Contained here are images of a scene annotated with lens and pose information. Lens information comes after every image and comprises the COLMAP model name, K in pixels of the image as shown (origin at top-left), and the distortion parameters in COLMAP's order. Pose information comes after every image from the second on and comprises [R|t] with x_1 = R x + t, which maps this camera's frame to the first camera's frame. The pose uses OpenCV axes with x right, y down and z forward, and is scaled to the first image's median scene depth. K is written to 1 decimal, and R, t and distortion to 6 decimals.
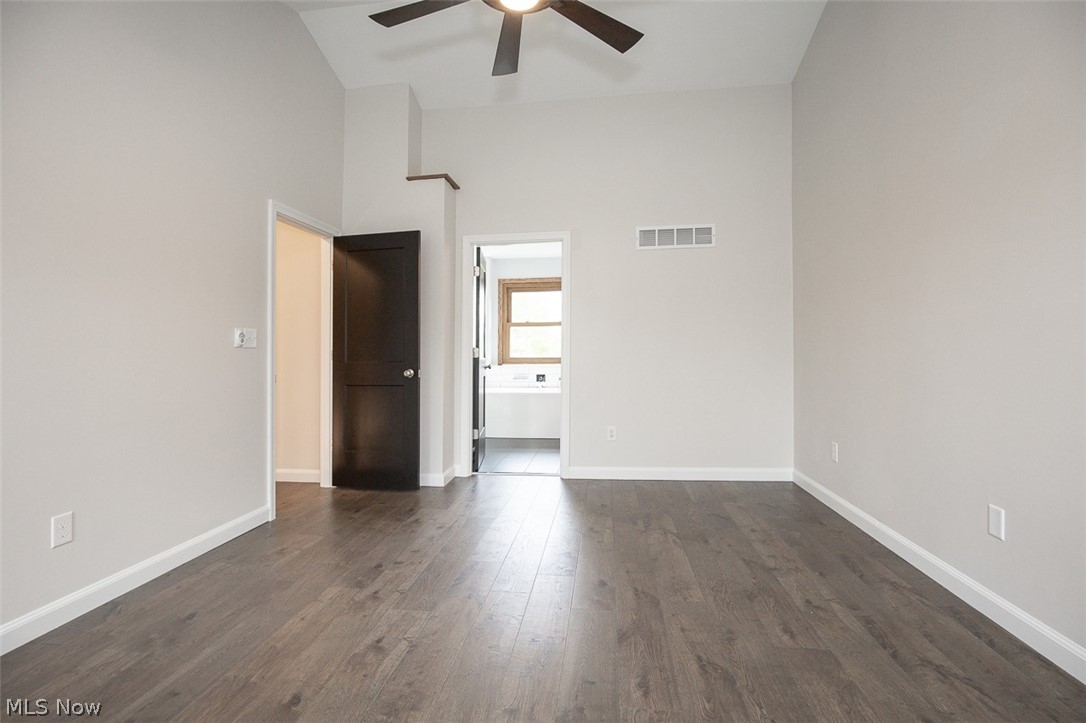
lens RADIAL K [[498.9, 0, 541.3], [0, 498.9, 357.7], [0, 0, 1]] dist [-0.009430, 0.002035]
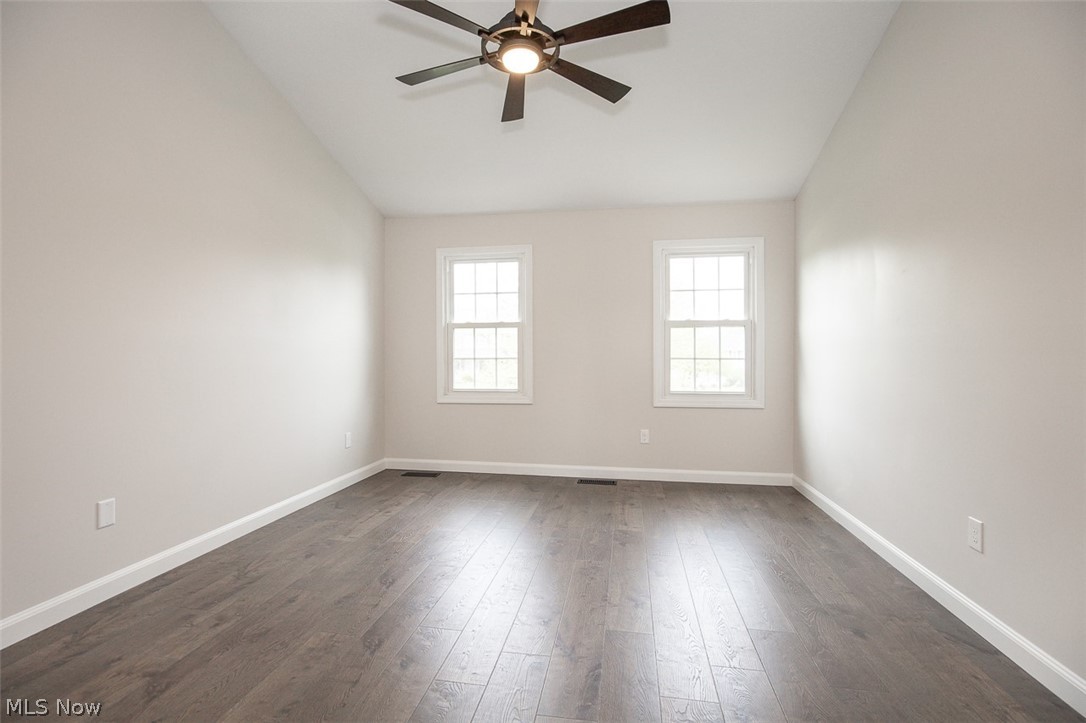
lens RADIAL K [[498.9, 0, 550.4], [0, 498.9, 355.5], [0, 0, 1]] dist [-0.009430, 0.002035]
pose [[-0.999552, 0.013703, 0.026619, -0.144375], [0.014085, 0.999800, 0.014231, -0.035223], [-0.026419, 0.014600, -0.999544, 1.974103]]
